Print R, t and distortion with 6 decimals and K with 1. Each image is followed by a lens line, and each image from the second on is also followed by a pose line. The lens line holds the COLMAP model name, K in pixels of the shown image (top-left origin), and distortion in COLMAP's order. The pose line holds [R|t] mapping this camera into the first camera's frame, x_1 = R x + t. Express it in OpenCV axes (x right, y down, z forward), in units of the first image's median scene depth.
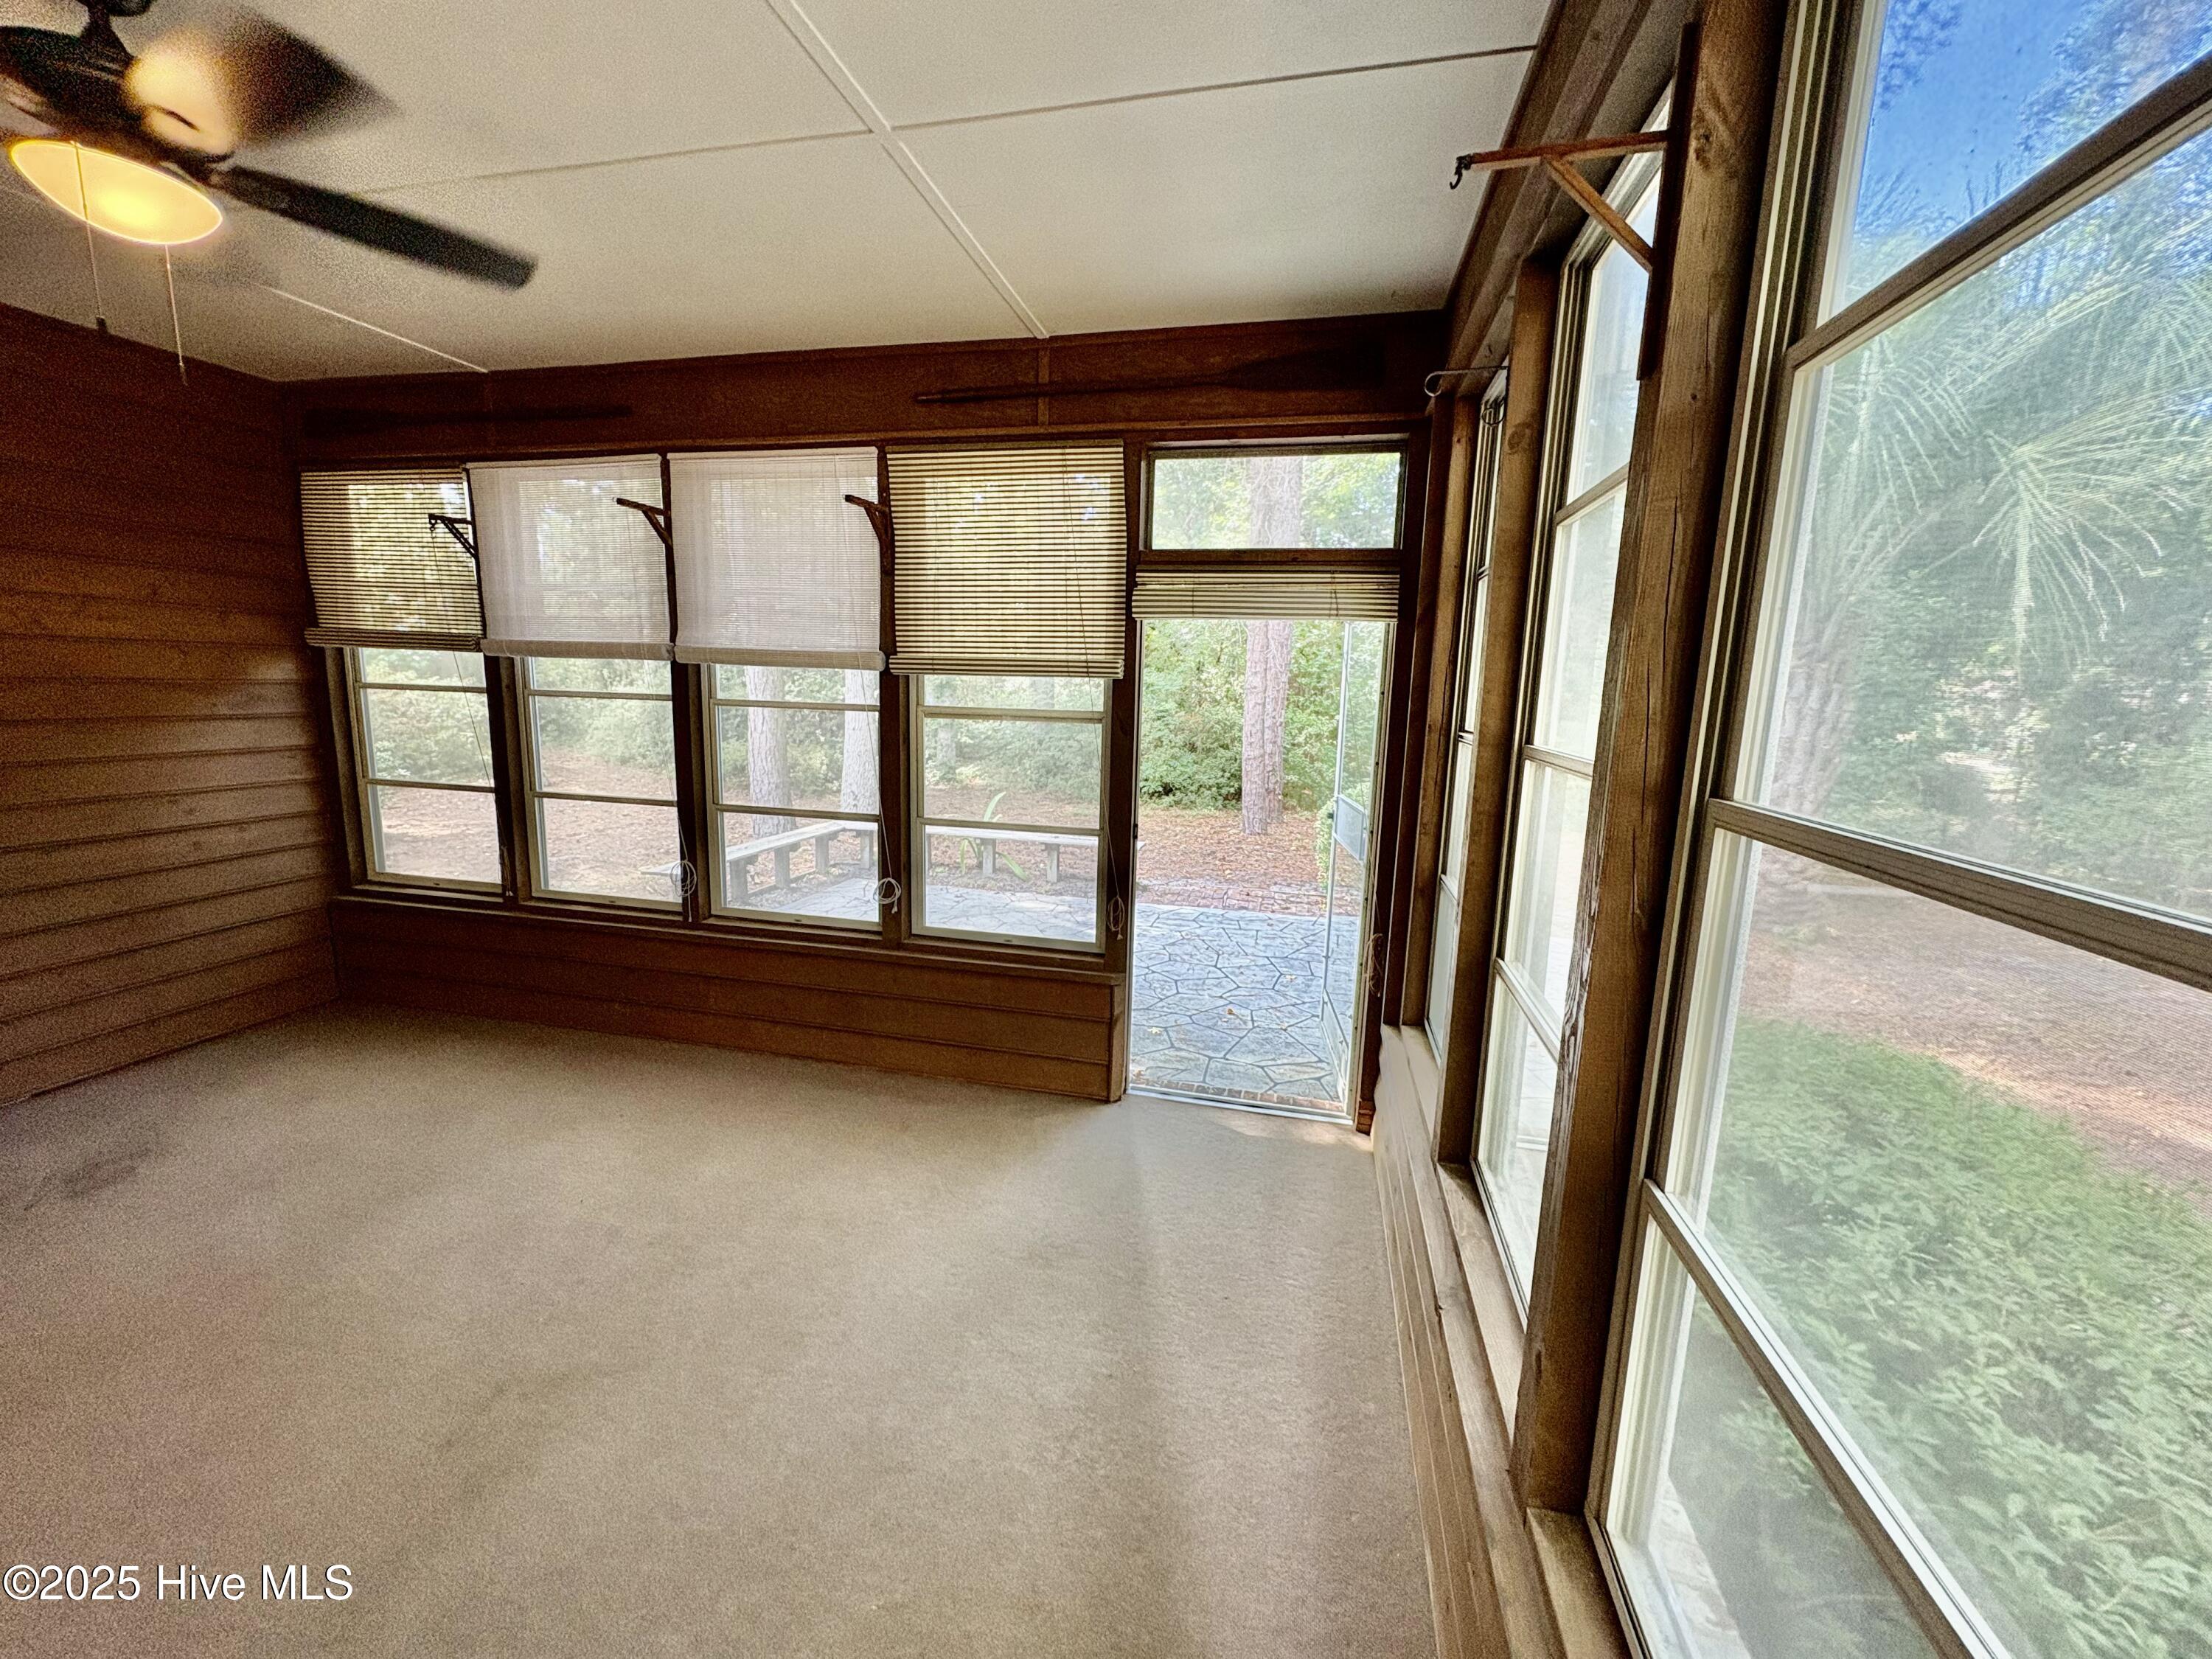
lens RADIAL K [[881.9, 0, 1106.0], [0, 881.9, 829.5], [0, 0, 1]] dist [-0.000653, -0.000087]
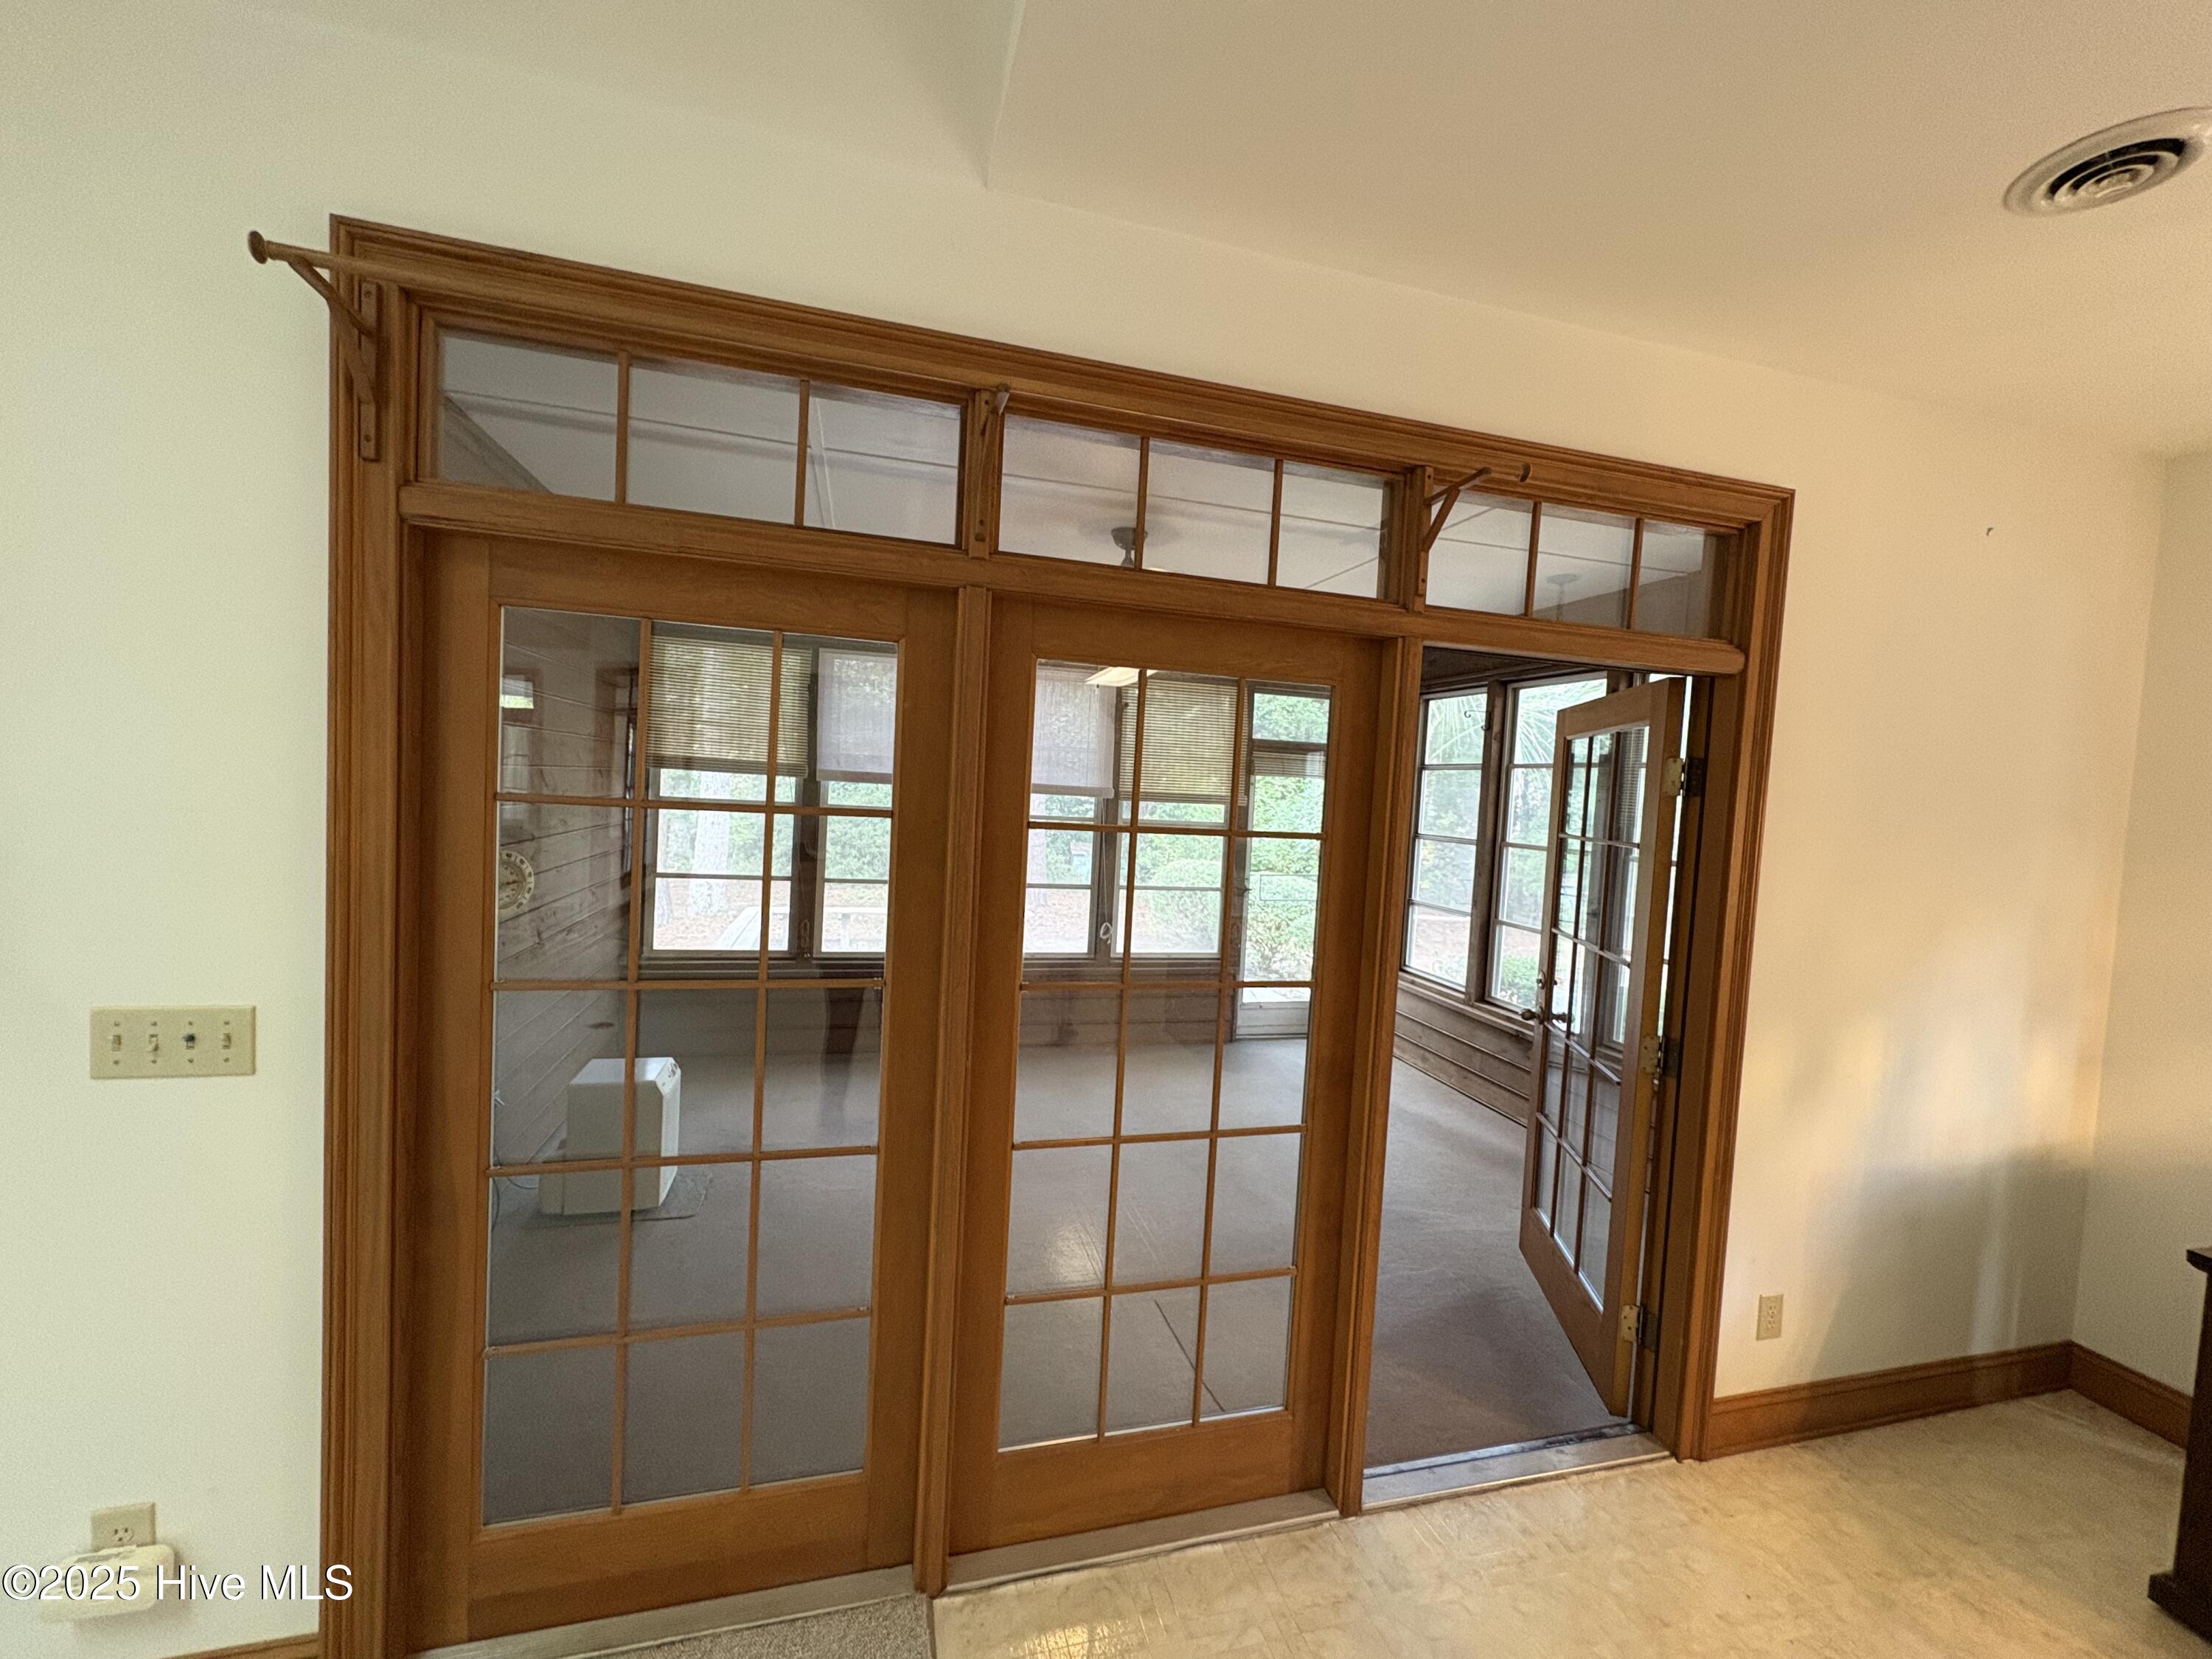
lens RADIAL K [[881.9, 0, 1106.0], [0, 881.9, 829.5], [0, 0, 1]] dist [-0.000653, -0.000087]
pose [[0.878151, -0.004984, 0.478358, -1.081455], [0.051180, 0.995185, -0.083587, 0.025093], [-0.475639, 0.097884, 0.874178, -0.498507]]
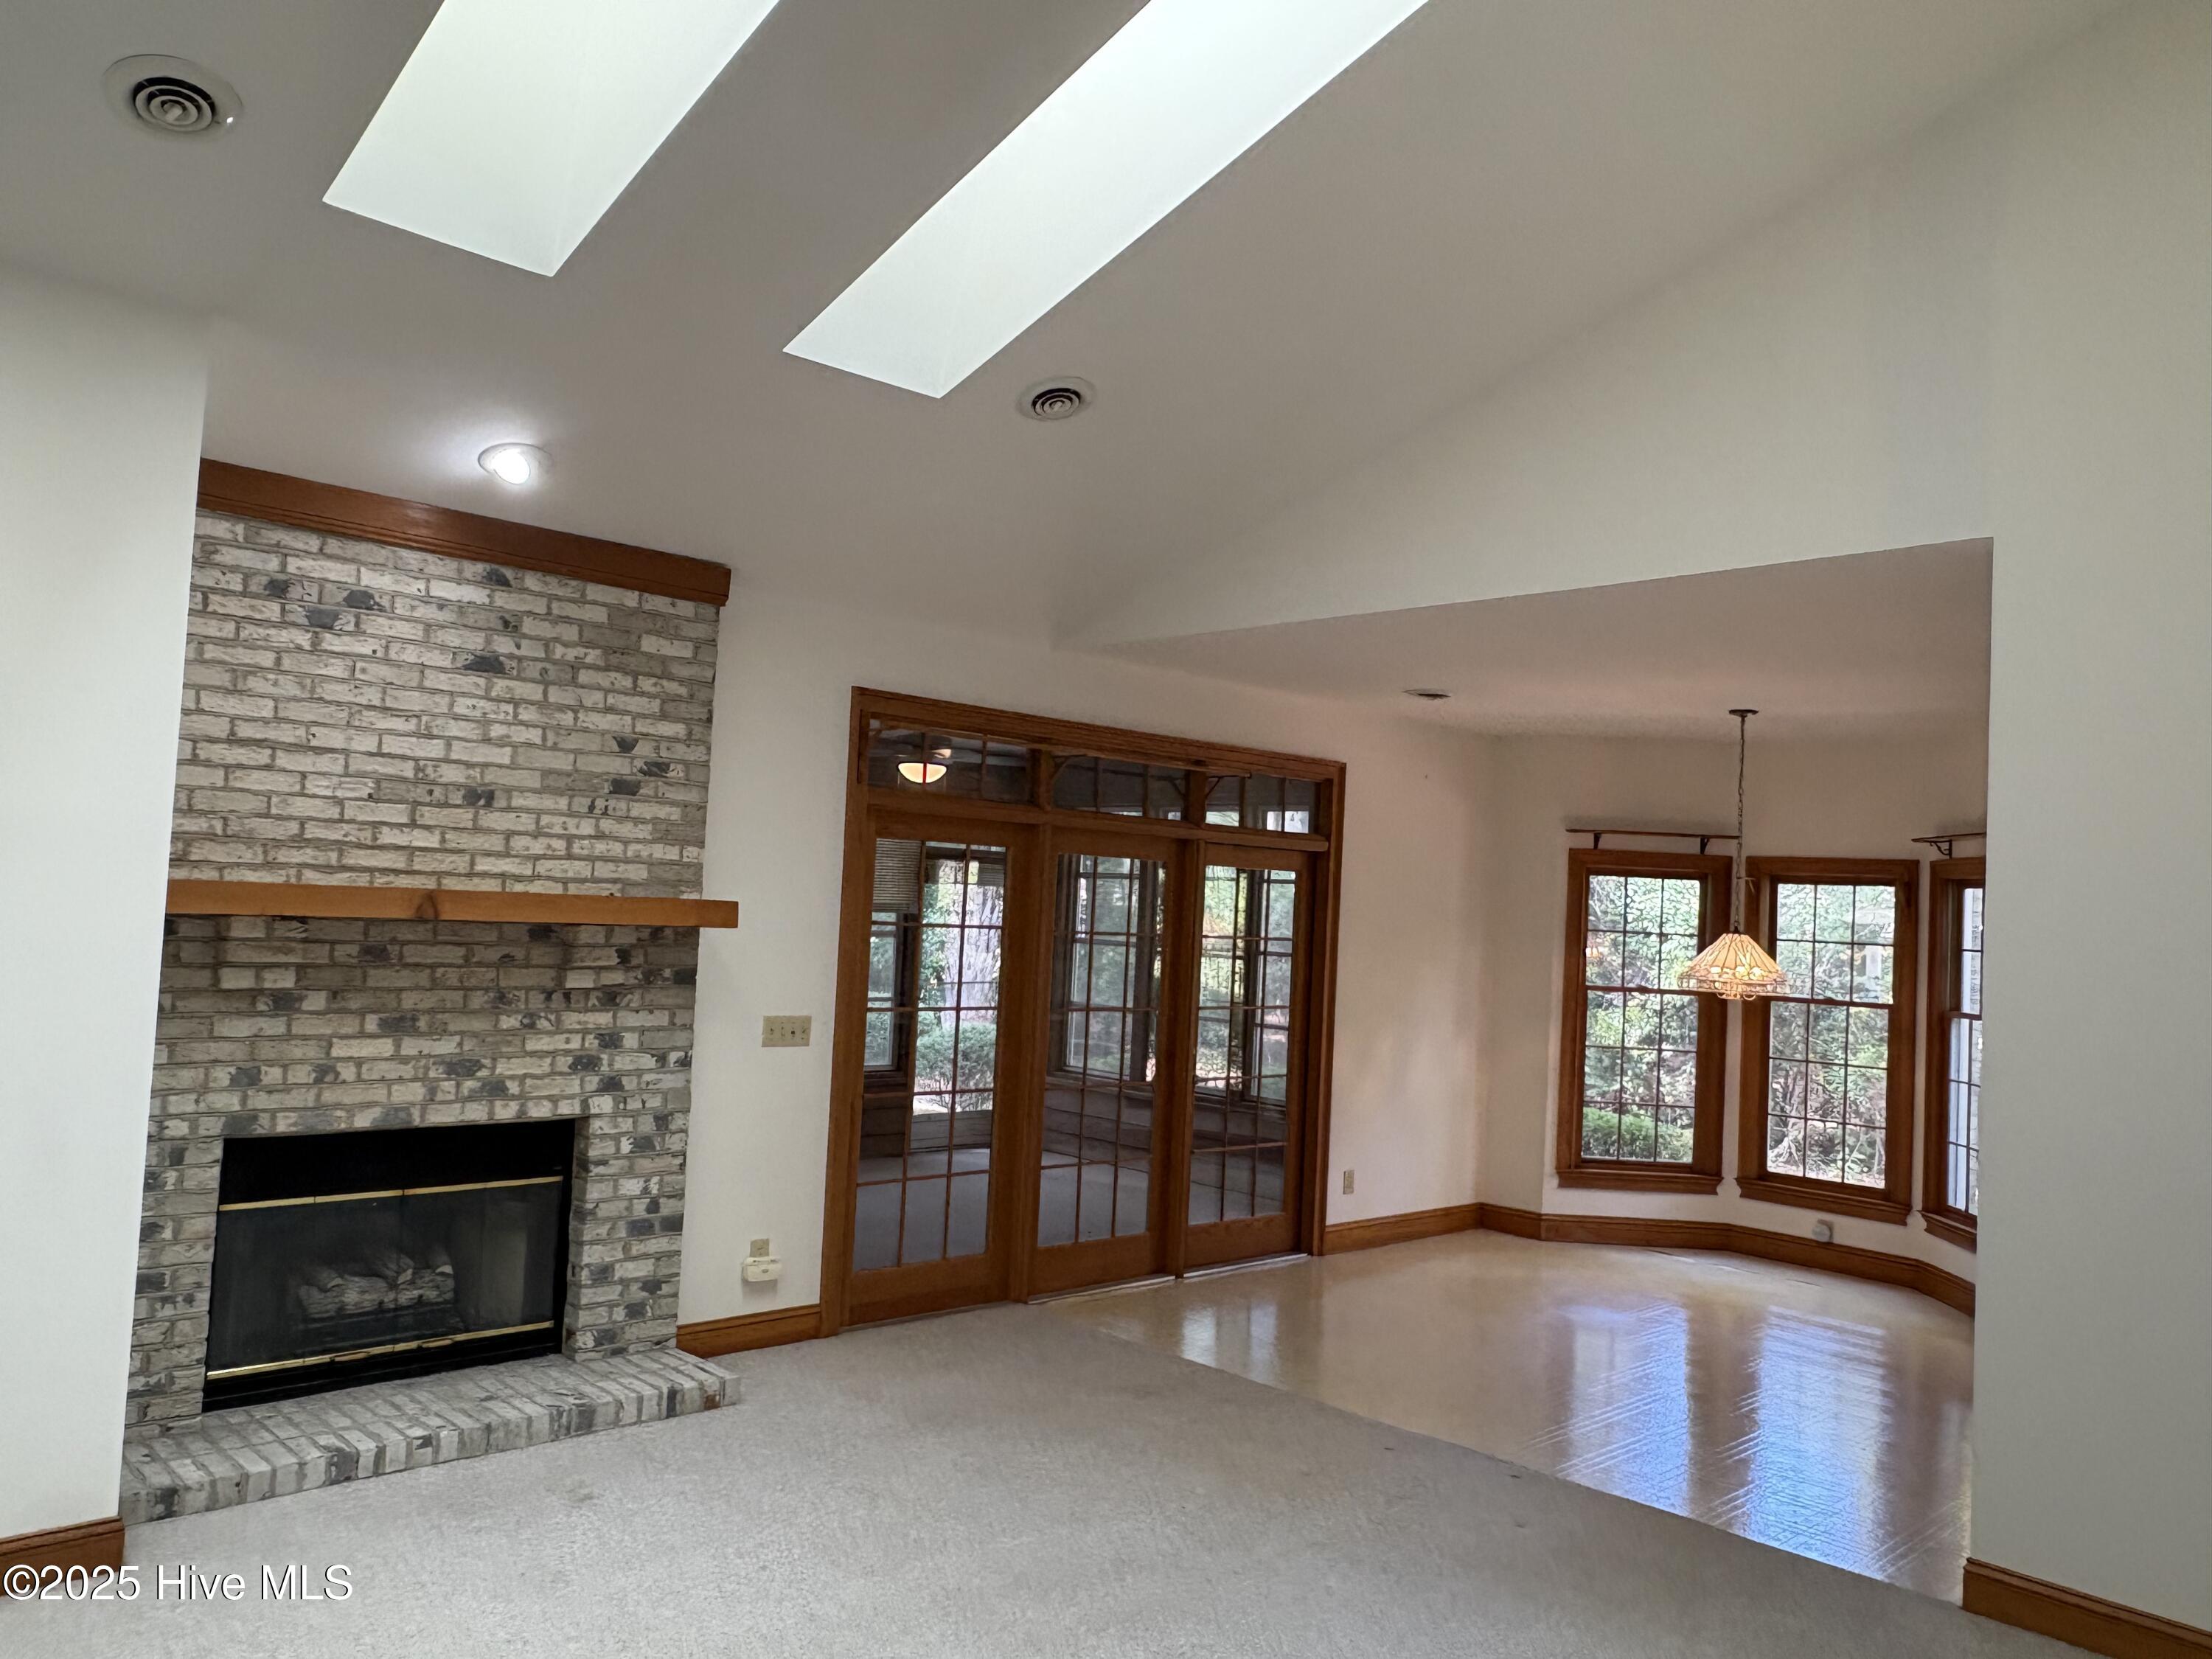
lens RADIAL K [[1676.5, 0, 1106.0], [0, 1676.5, 829.5], [0, 0, 1]] dist [0.001981, -0.000635]
pose [[0.545191, 0.037251, 0.837484, -5.847354], [0.102978, 0.988470, -0.111003, 0.222515], [-0.831963, 0.146760, 0.535069, -2.750632]]
